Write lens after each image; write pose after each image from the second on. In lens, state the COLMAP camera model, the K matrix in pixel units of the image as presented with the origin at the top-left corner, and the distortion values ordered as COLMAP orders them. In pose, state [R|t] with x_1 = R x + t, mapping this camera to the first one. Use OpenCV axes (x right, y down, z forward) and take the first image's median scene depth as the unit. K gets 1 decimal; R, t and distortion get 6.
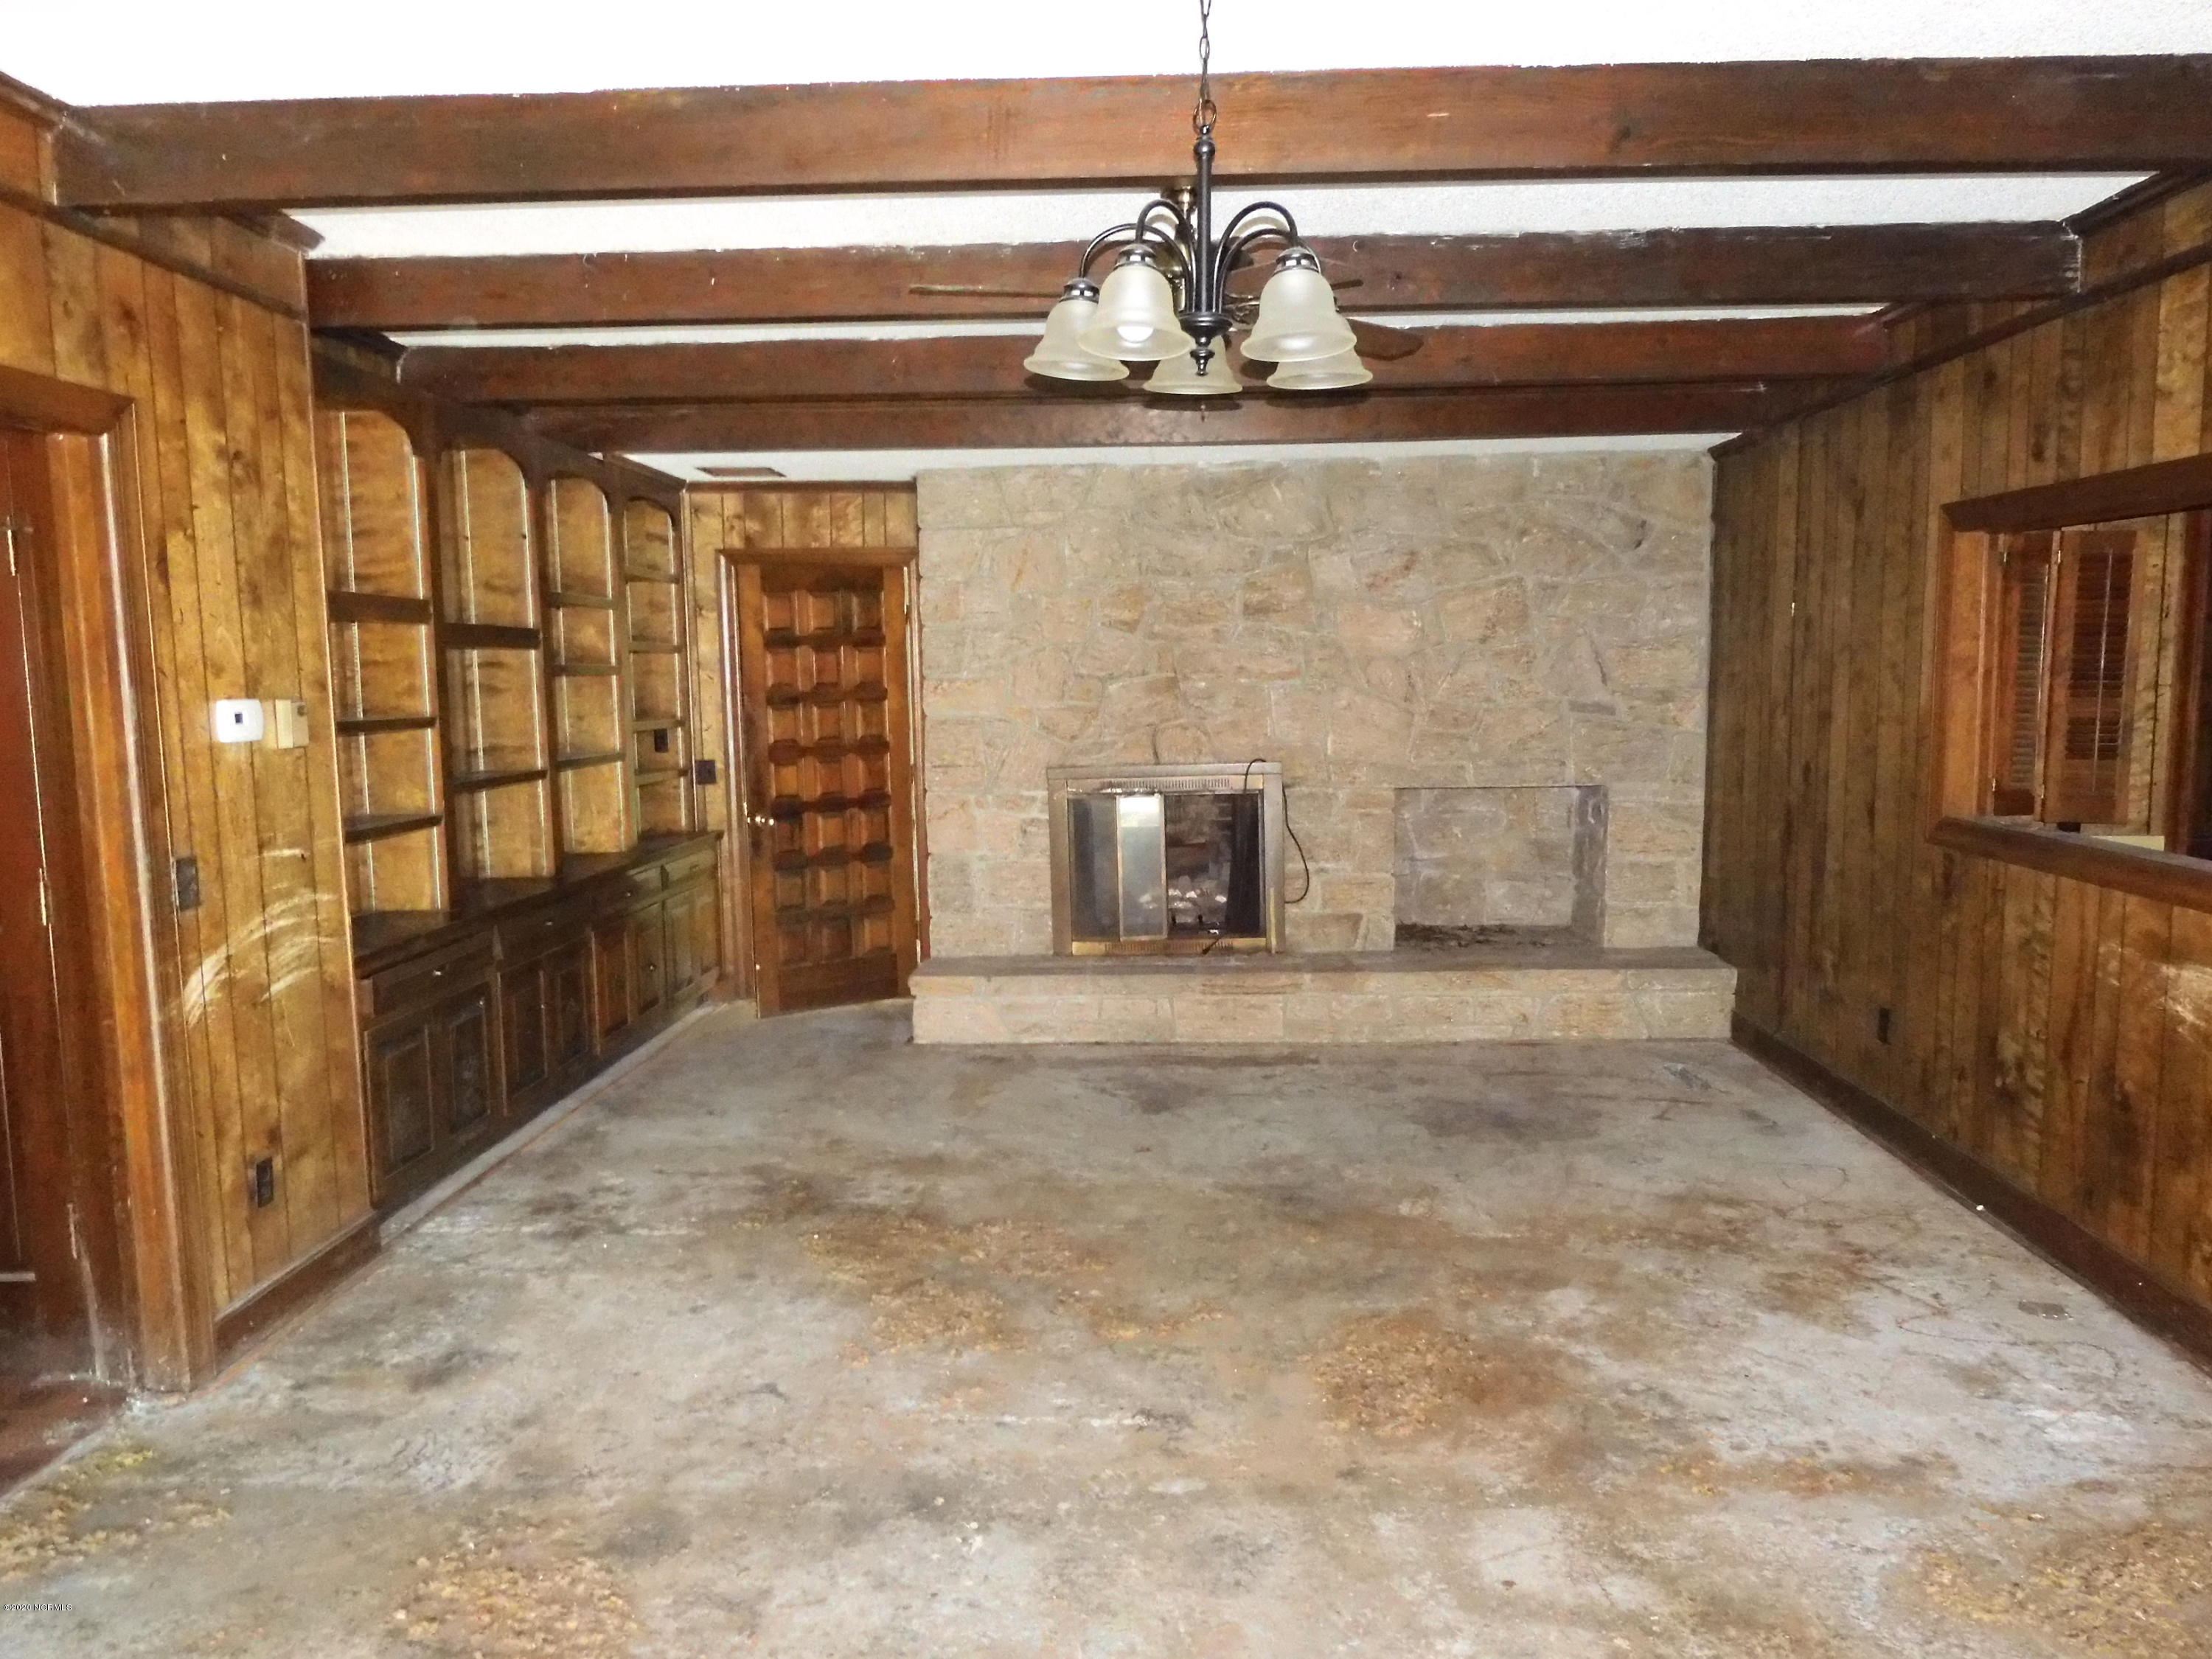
lens RADIAL K [[1584.9, 0, 1109.7], [0, 1584.9, 834.3], [0, 0, 1]] dist [0.003903, 0.001481]
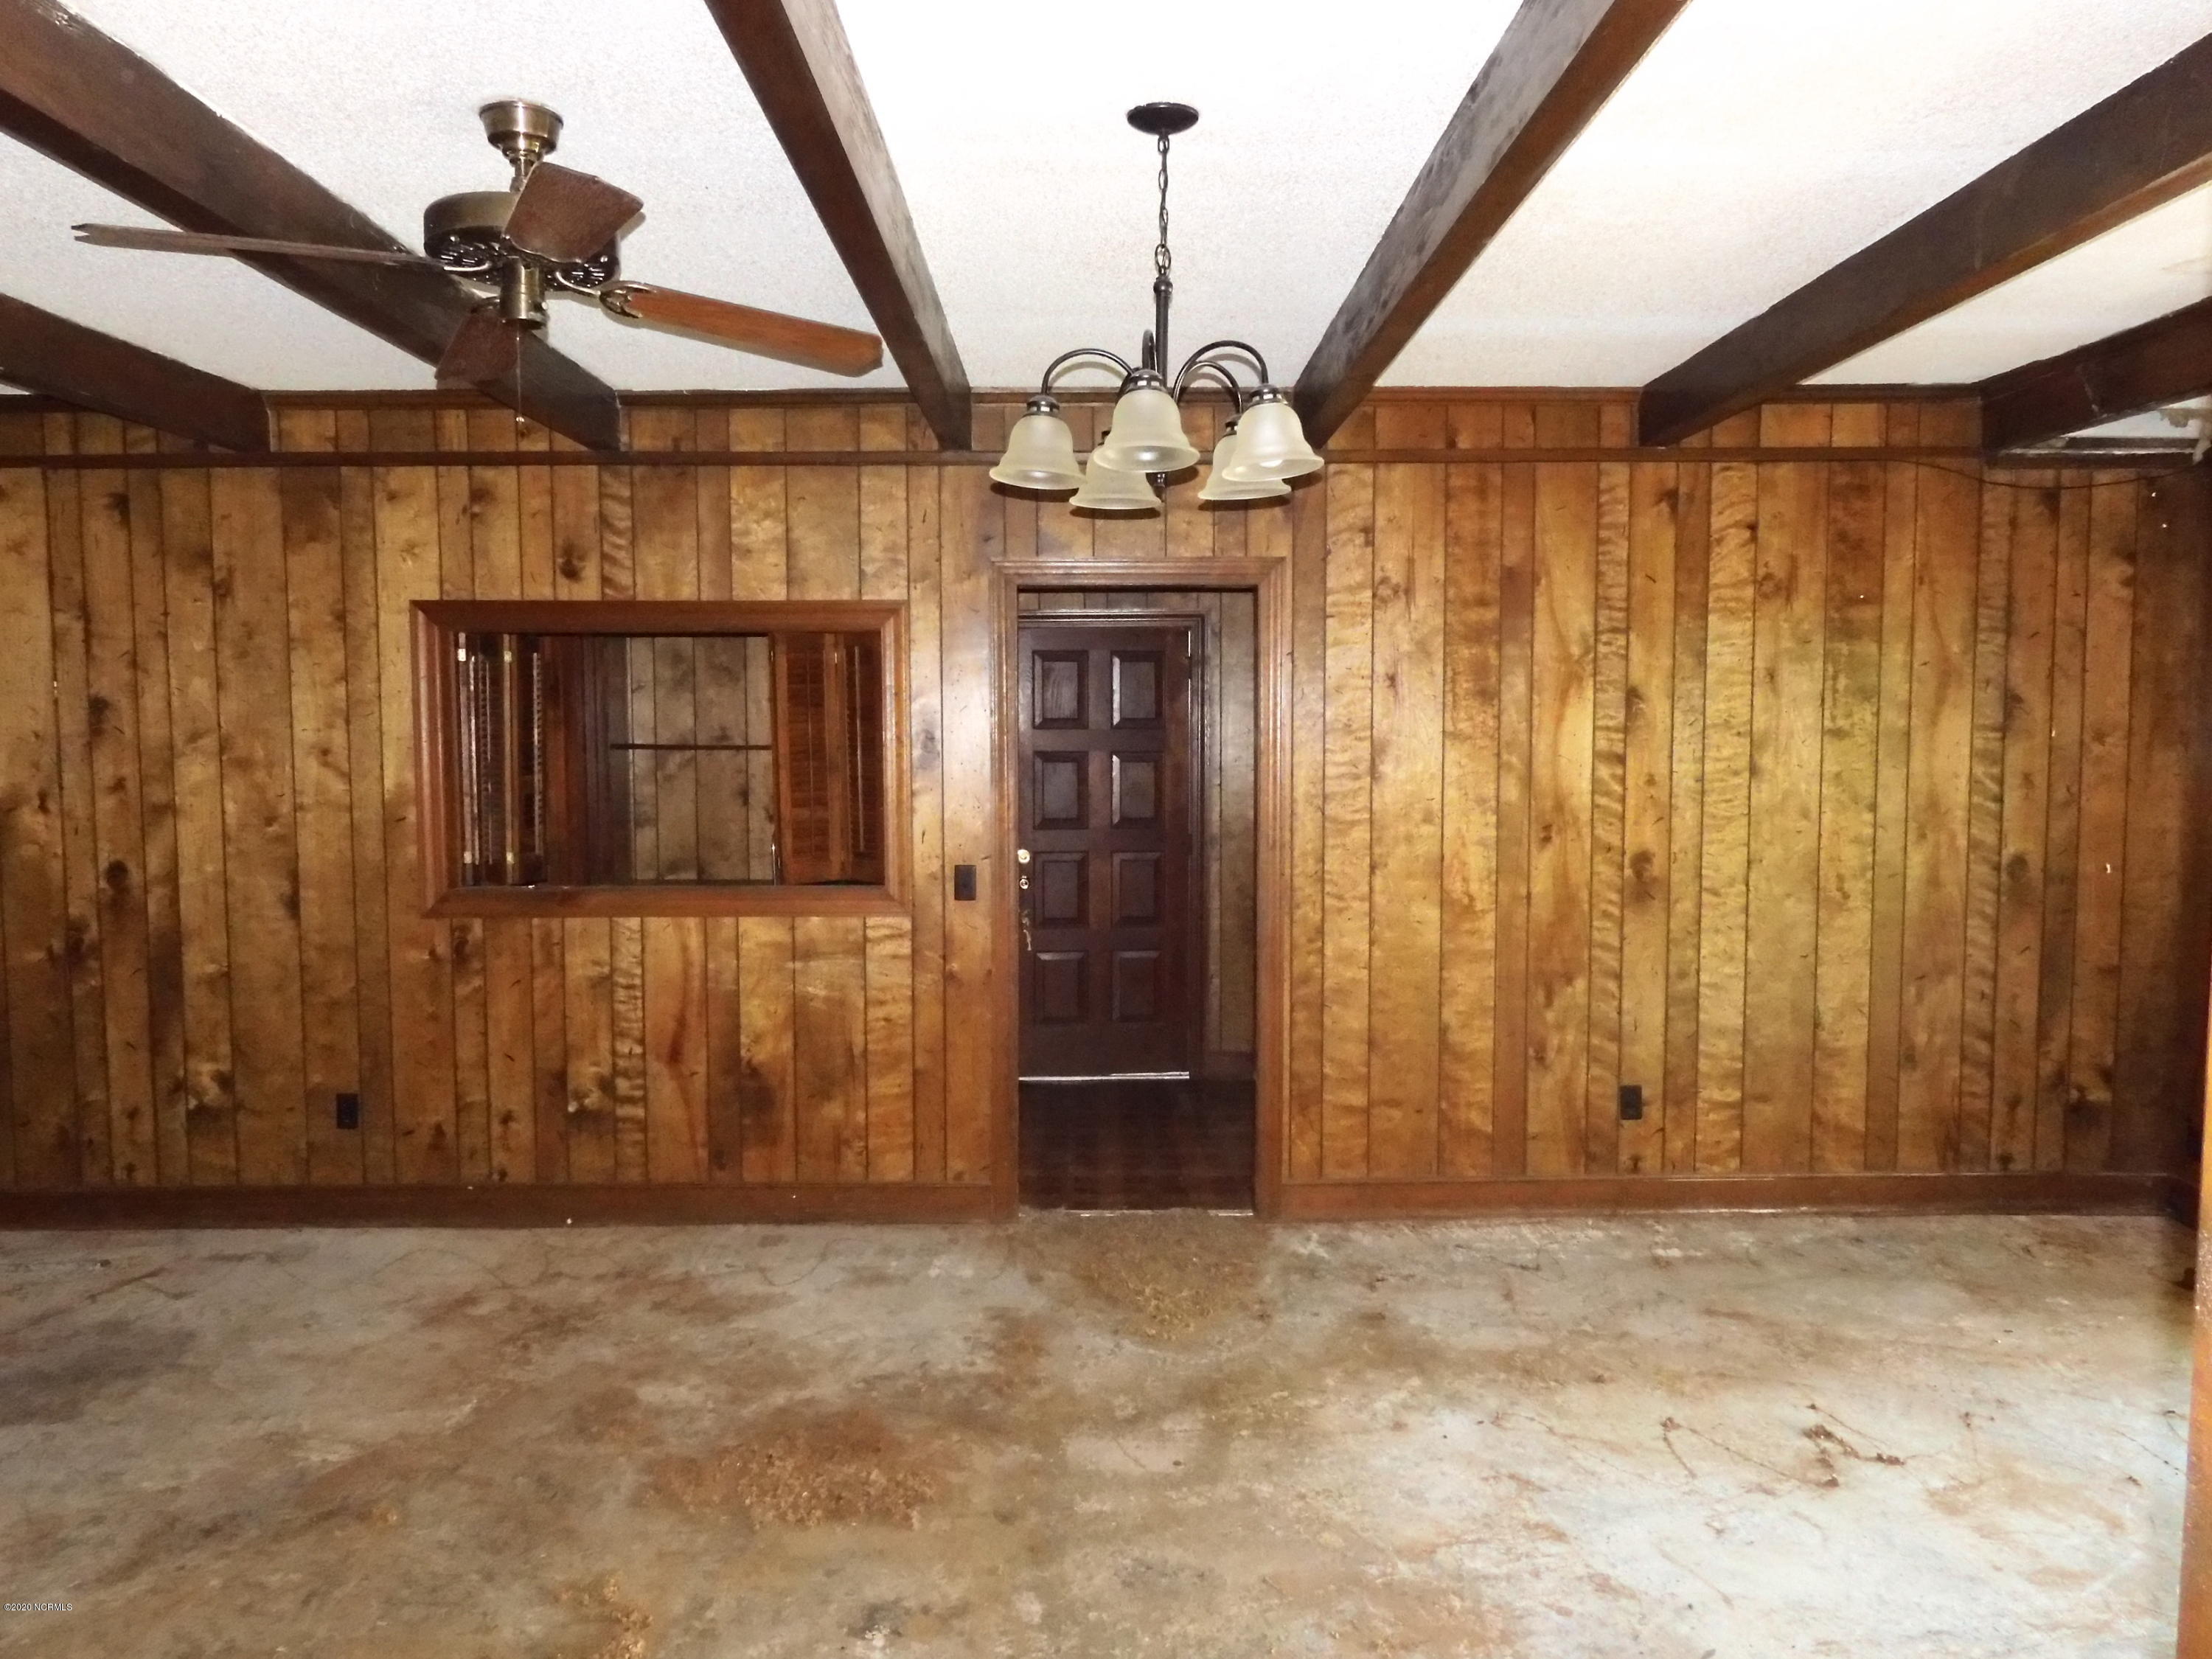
lens RADIAL K [[1584.9, 0, 1104.9], [0, 1584.9, 828.0], [0, 0, 1]] dist [0.003903, 0.001481]
pose [[-0.043682, -0.057854, 0.997369, -0.706936], [0.116522, 0.991213, 0.062600, -0.086501], [-0.992227, 0.118950, -0.036557, 0.746572]]
